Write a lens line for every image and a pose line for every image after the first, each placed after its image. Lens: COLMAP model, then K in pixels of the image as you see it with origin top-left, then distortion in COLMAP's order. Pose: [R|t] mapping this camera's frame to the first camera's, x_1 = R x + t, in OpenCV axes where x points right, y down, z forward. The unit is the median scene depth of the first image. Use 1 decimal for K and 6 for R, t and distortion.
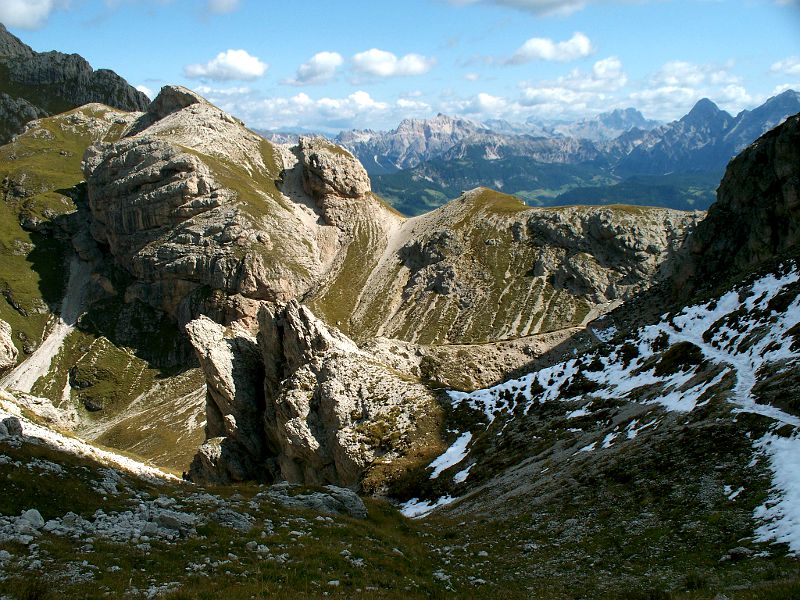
lens RADIAL K [[829.3, 0, 402.9], [0, 829.3, 341.8], [0, 0, 1]] dist [-0.128311, 0.000000]
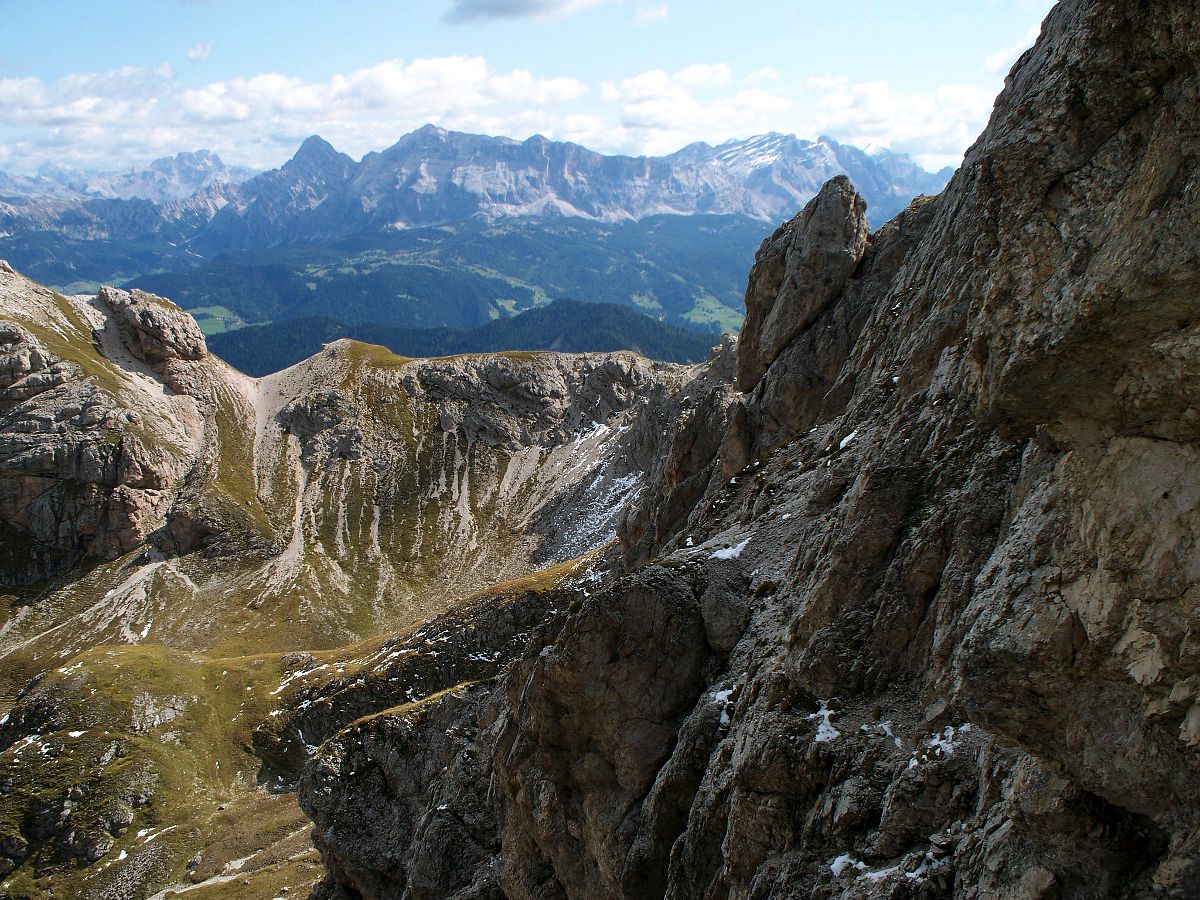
lens RADIAL K [[1244.0, 0, 606.1], [0, 1244.0, 446.8], [0, 0, 1]] dist [-0.128311, 0.000000]
pose [[0.840816, -0.105028, 0.531035, -0.437232], [0.127779, 0.991783, -0.006165, -0.024693], [-0.526024, 0.073039, 0.847327, -0.335120]]
